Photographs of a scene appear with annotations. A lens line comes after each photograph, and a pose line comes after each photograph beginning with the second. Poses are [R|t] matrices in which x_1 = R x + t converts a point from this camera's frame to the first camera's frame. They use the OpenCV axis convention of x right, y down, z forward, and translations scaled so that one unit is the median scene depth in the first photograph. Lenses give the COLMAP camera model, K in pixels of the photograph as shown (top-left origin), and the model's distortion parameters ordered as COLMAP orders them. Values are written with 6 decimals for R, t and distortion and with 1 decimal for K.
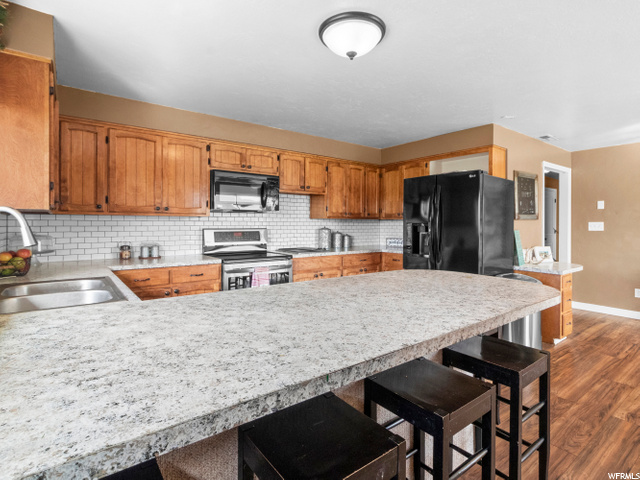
lens RADIAL K [[336.4, 0, 319.4], [0, 336.4, 239.5], [0, 0, 1]] dist [-0.001770, -0.000316]
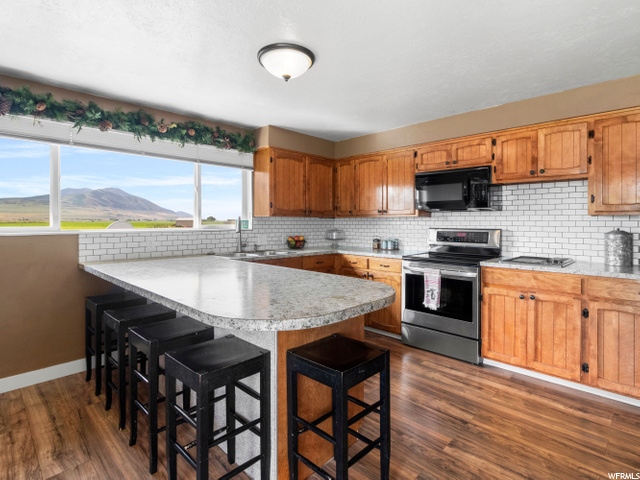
lens RADIAL K [[336.4, 0, 319.4], [0, 336.4, 239.5], [0, 0, 1]] dist [-0.001770, -0.000316]
pose [[0.140013, 0.045095, -0.989122, 0.664224], [-0.051796, 0.997928, 0.038164, -0.018303], [0.988794, 0.045890, 0.142059, 0.501256]]
